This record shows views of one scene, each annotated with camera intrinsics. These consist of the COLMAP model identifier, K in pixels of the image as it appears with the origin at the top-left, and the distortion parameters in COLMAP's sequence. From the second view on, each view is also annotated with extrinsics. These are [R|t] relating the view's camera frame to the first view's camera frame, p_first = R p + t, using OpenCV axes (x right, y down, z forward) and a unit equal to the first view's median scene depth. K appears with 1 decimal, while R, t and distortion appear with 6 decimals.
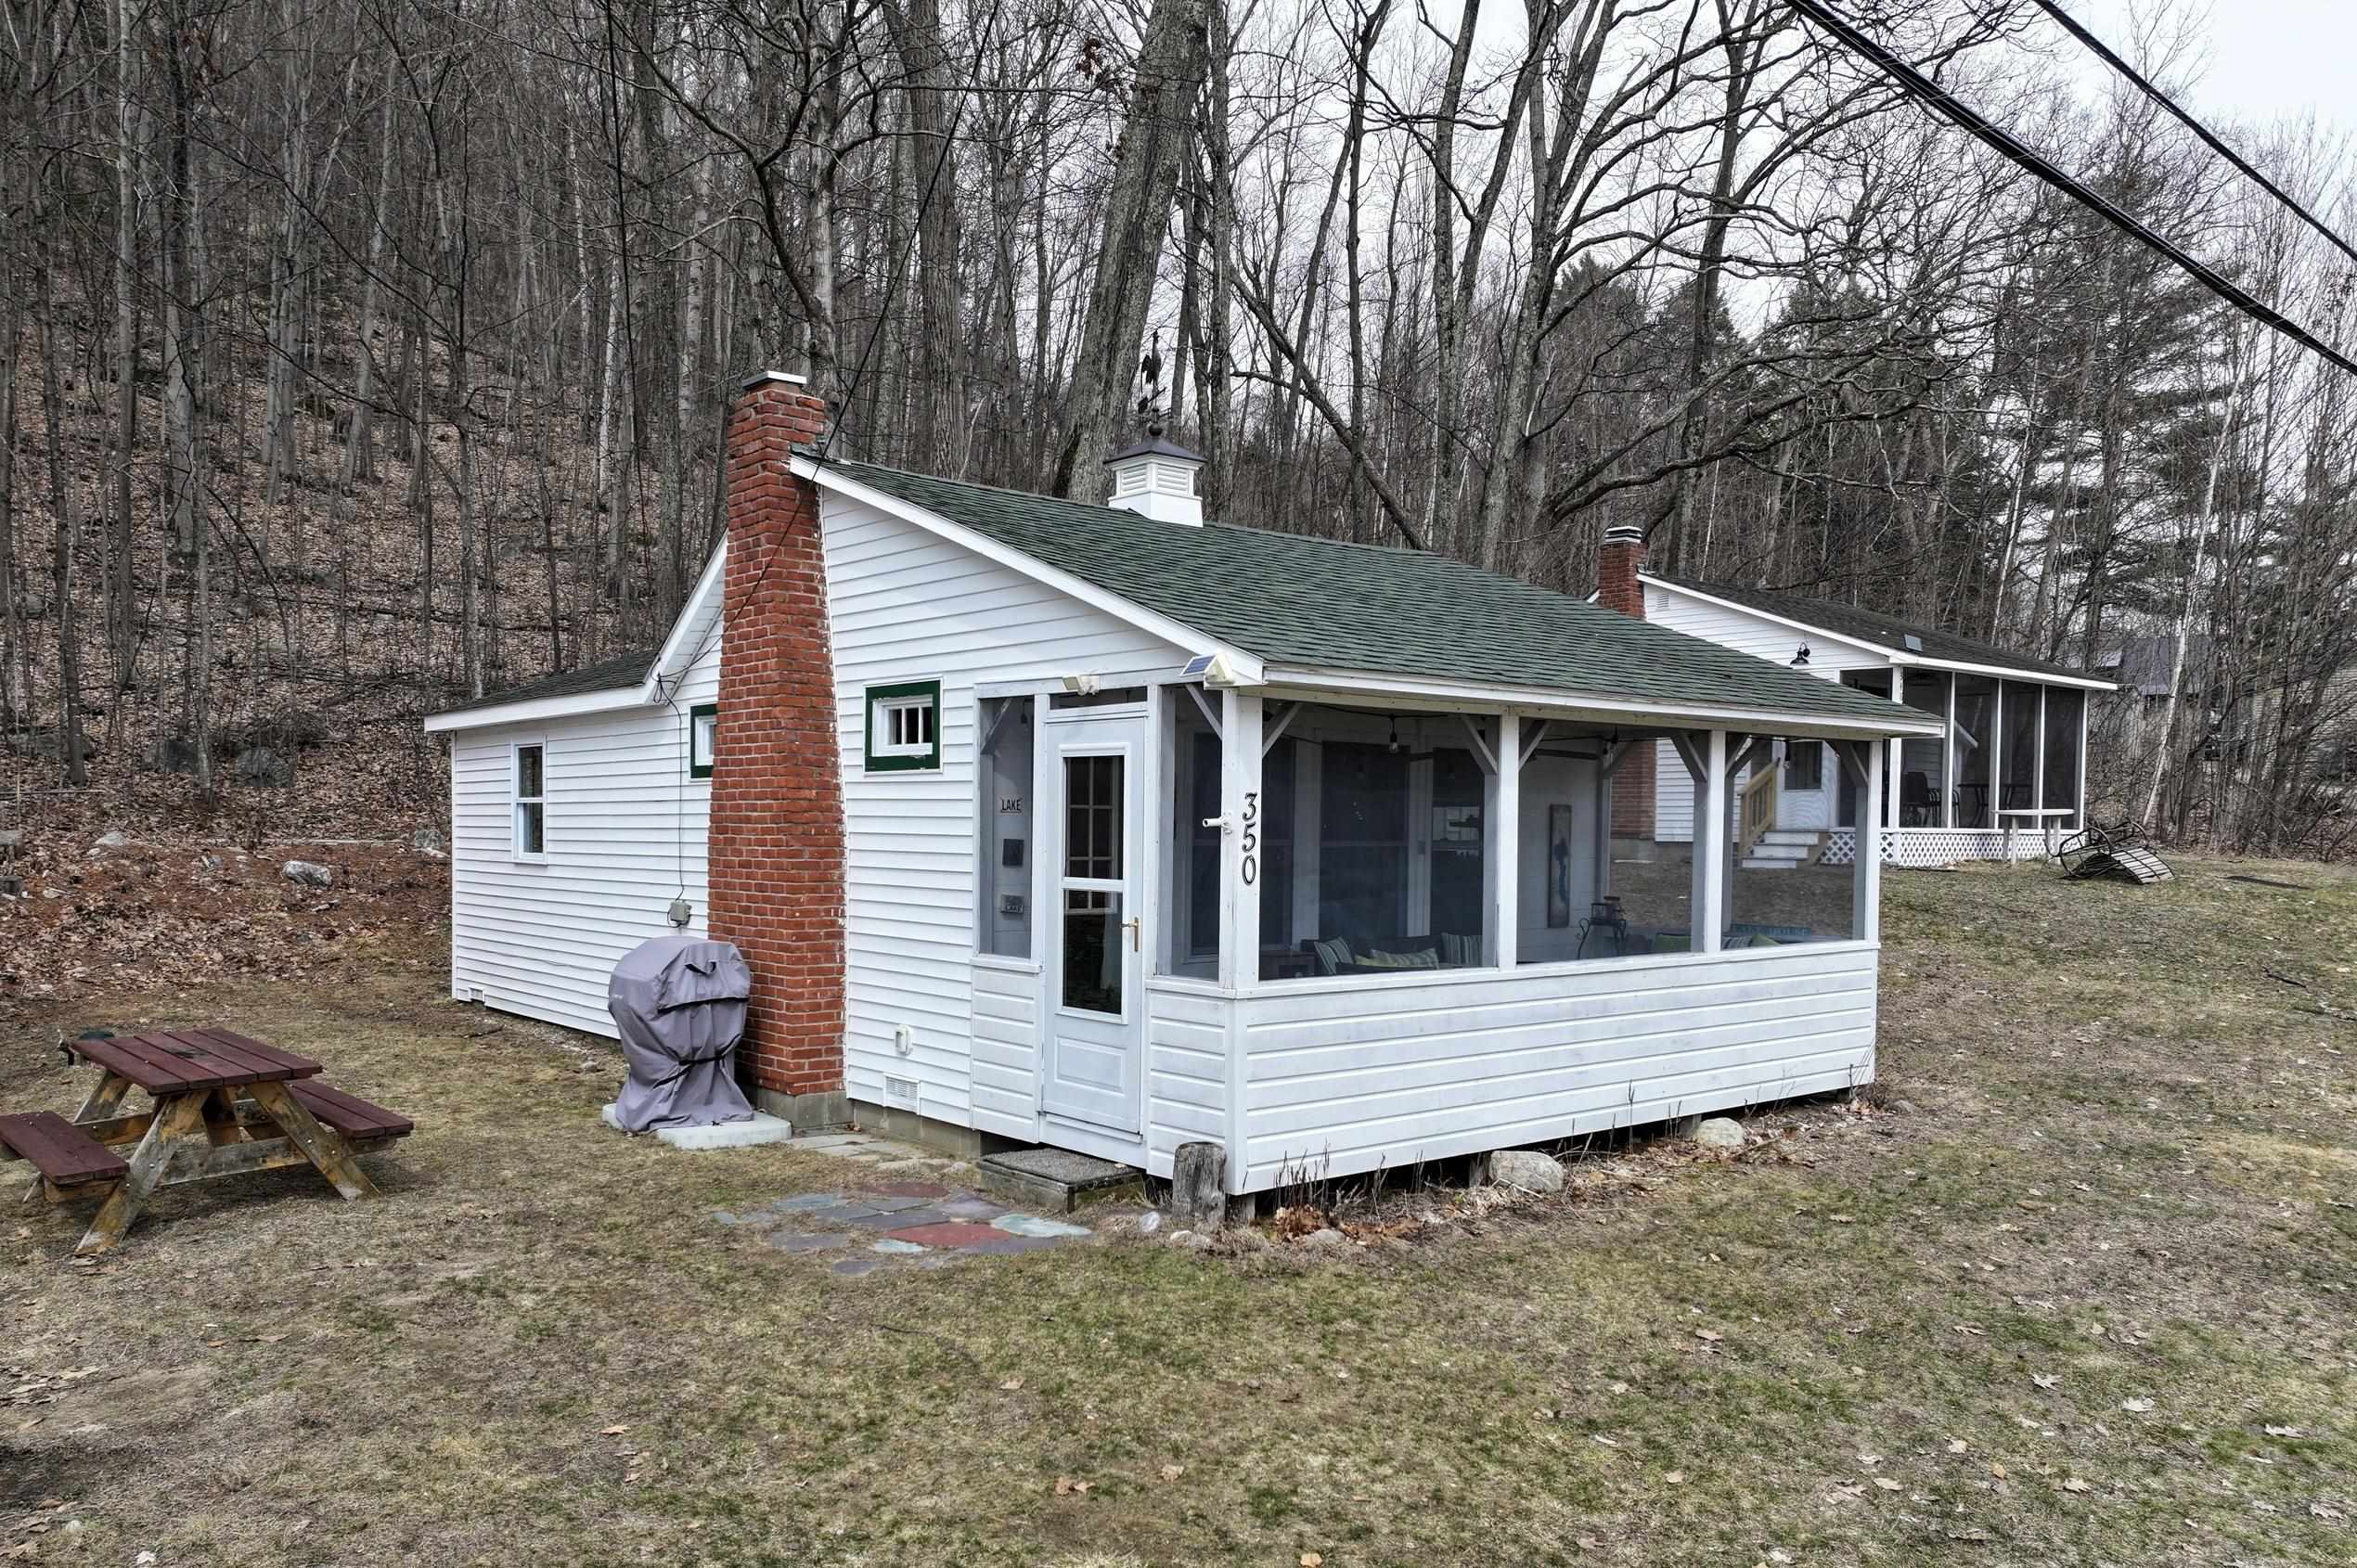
lens RADIAL K [[1754.6, 0, 1100.0], [0, 1754.6, 910.1], [0, 0, 1]] dist [0.005261, 0.000549]
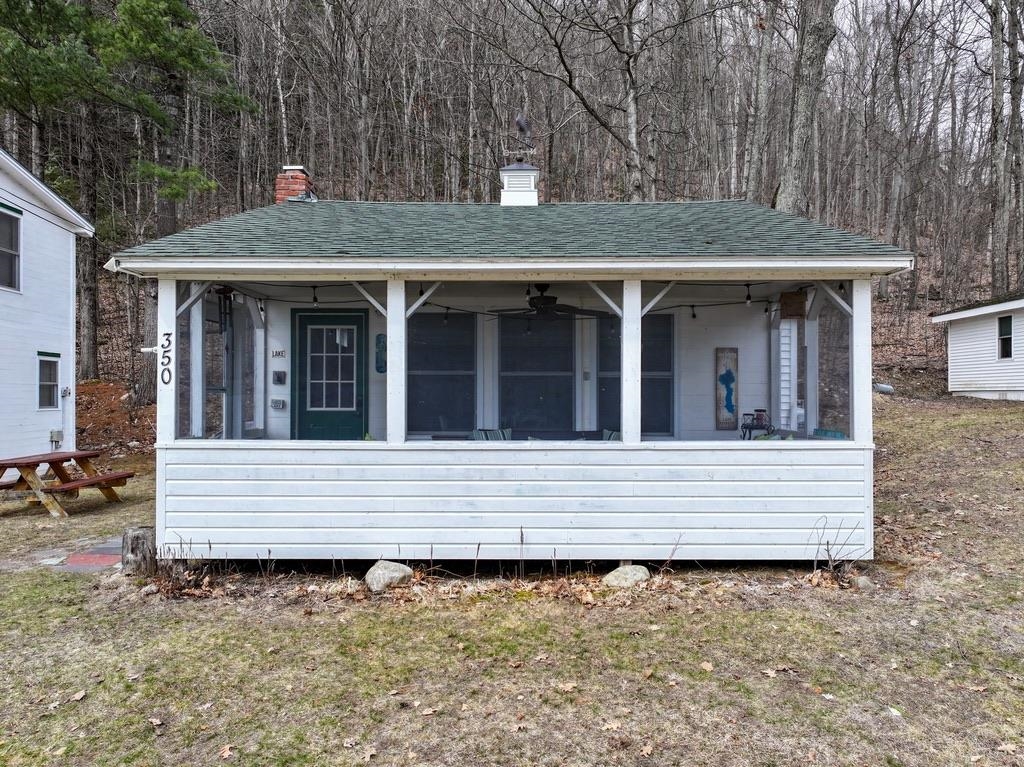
lens RADIAL K [[739.2, 0, 512.0], [0, 739.2, 383.5], [0, 0, 1]] dist [0.006471, -0.002232]
pose [[0.770931, -0.016533, -0.636704, 0.634470], [-0.027133, 0.997903, -0.058765, 0.014797], [0.636340, 0.062580, 0.768866, 0.487297]]
